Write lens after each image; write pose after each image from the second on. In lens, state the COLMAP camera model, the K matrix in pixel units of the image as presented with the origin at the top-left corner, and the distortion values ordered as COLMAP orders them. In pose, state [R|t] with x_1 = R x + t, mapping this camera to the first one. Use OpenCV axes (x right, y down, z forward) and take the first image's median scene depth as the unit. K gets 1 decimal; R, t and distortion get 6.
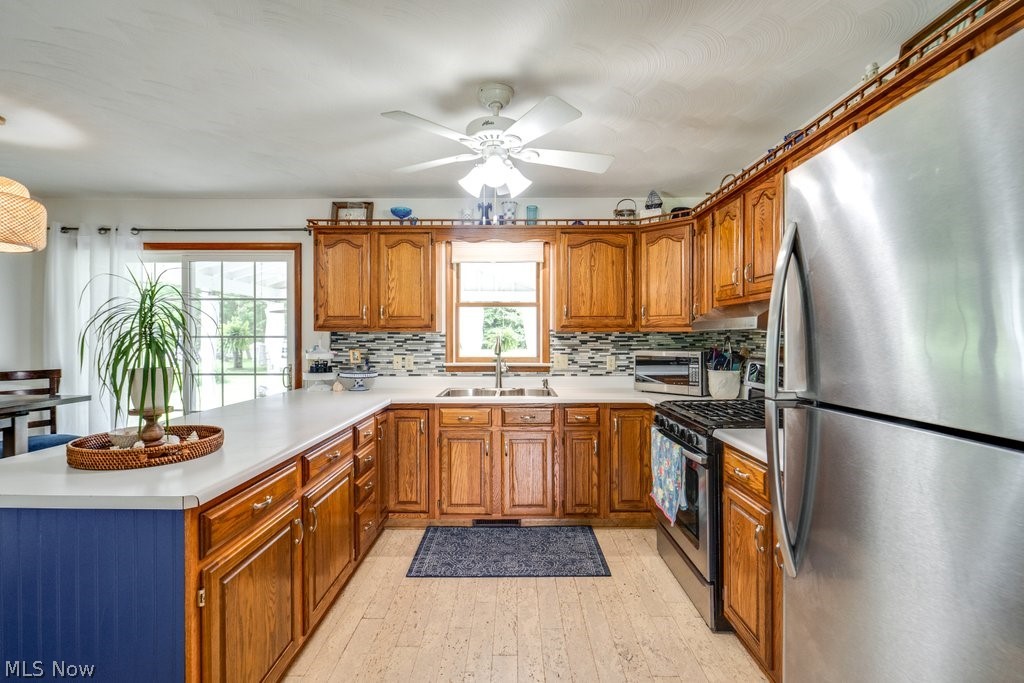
lens RADIAL K [[469.8, 0, 506.8], [0, 469.8, 336.2], [0, 0, 1]] dist [-0.004037, -0.001023]
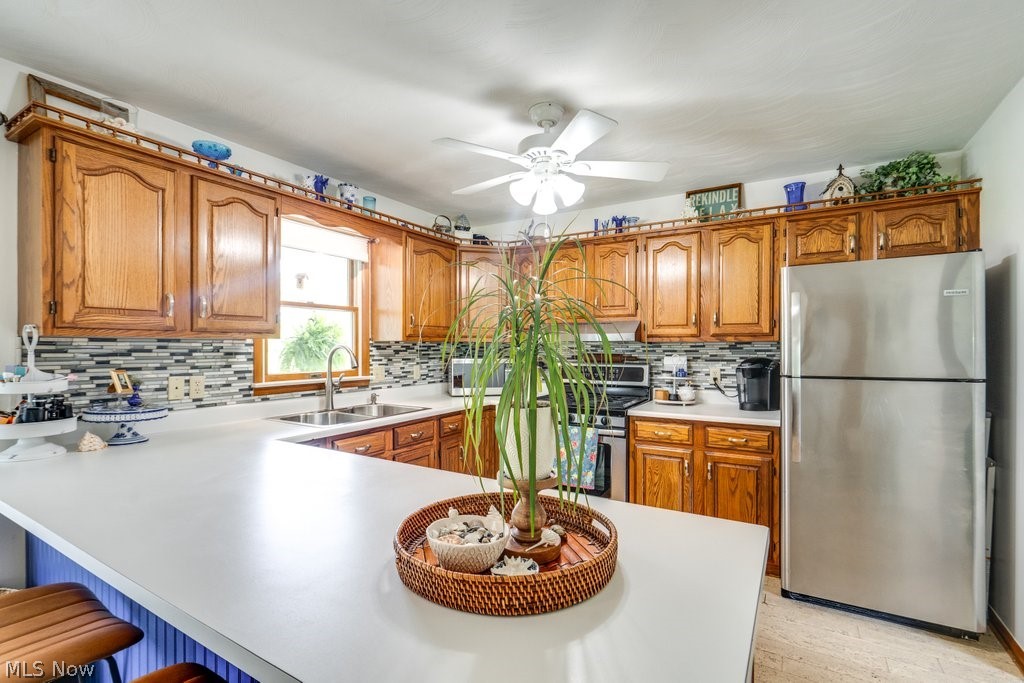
lens RADIAL K [[469.8, 0, 509.1], [0, 469.8, 347.9], [0, 0, 1]] dist [-0.004037, -0.001023]
pose [[0.505841, -0.003191, 0.862621, -0.544230], [-0.000083, 0.999993, 0.003748, 0.001020], [-0.862627, -0.001967, 0.505837, 0.320274]]
